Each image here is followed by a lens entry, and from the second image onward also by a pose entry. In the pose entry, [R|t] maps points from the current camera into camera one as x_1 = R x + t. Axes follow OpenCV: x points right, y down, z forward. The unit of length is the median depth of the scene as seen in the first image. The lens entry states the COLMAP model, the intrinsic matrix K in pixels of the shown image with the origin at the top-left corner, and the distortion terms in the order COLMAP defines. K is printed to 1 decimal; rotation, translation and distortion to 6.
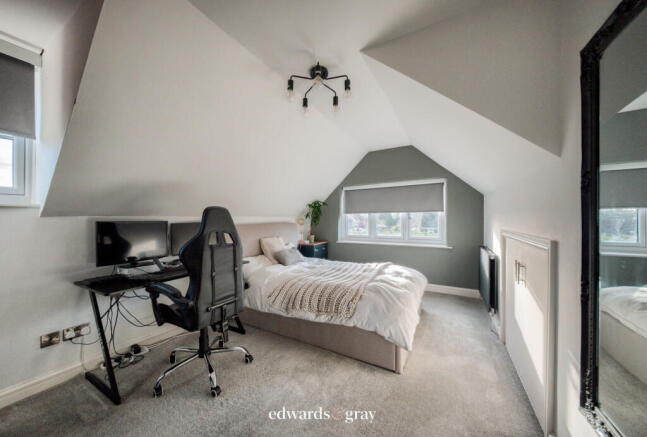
lens RADIAL K [[231.4, 0, 323.5], [0, 231.4, 218.5], [0, 0, 1]] dist [0.000642, 0.000004]
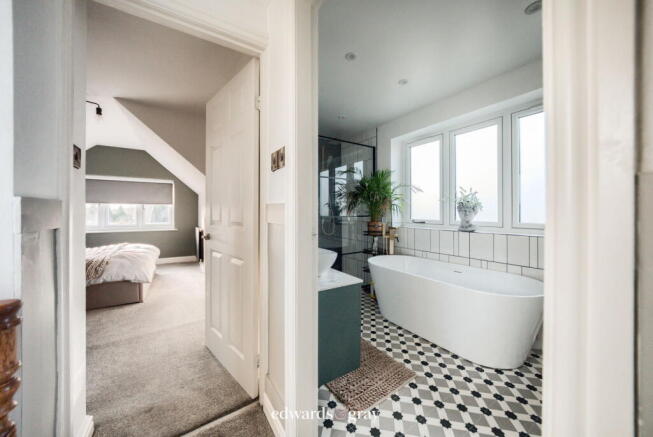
lens RADIAL K [[225.5, 0, 315.5], [0, 225.5, 219.2], [0, 0, 1]] dist [-0.008851, 0.000076]
pose [[0.511296, -0.014109, 0.859289, -0.202120], [-0.000014, 0.999865, 0.016425, 0.037169], [-0.859404, -0.008410, 0.511227, -0.430835]]
